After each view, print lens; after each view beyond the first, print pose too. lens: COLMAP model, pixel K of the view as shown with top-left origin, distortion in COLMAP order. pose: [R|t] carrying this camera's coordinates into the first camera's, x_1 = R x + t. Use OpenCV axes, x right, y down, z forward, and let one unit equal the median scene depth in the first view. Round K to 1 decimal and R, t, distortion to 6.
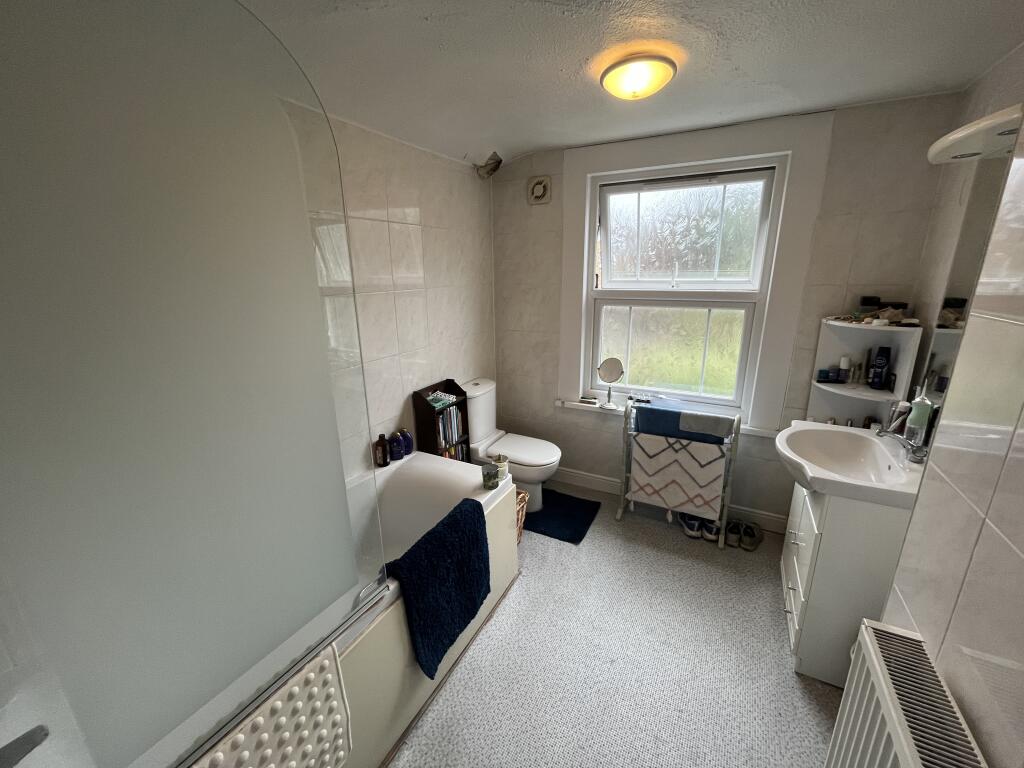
lens RADIAL K [[413.0, 0, 513.6], [0, 413.0, 385.8], [0, 0, 1]] dist [-0.007705, 0.000505]
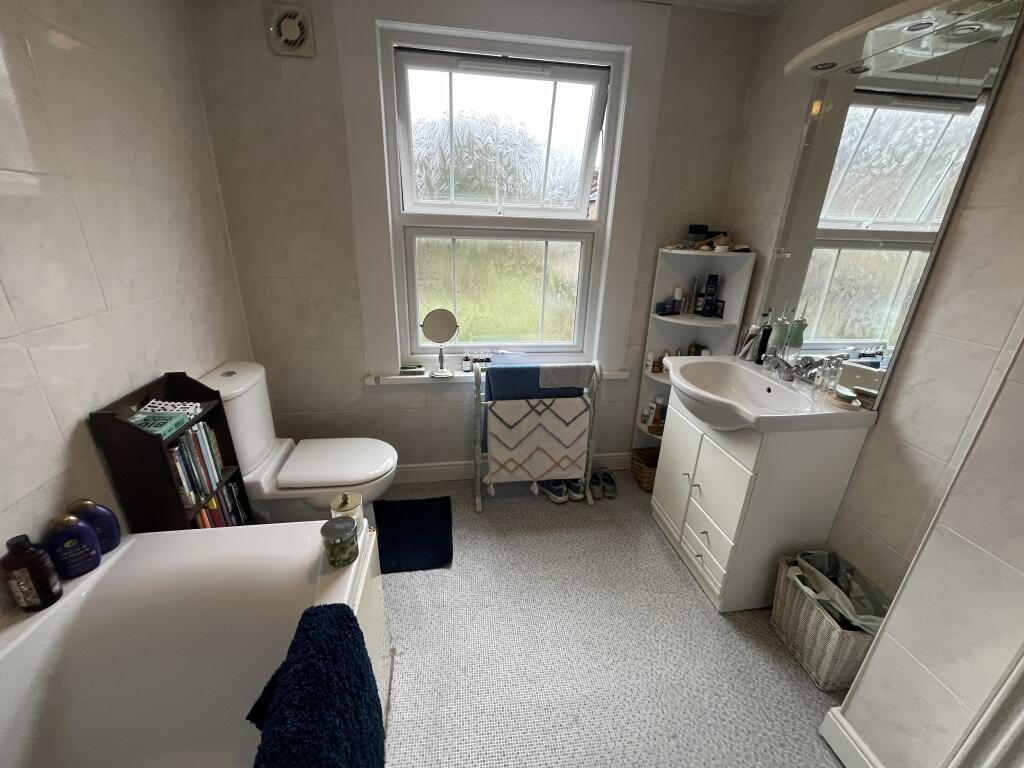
lens RADIAL K [[413.0, 0, 515.2], [0, 413.0, 383.9], [0, 0, 1]] dist [-0.007705, 0.000505]
pose [[0.801866, -0.178238, 0.570300, -0.112556], [0.122554, 0.983240, 0.134980, -0.020474], [-0.584800, -0.038343, 0.810271, 0.346056]]
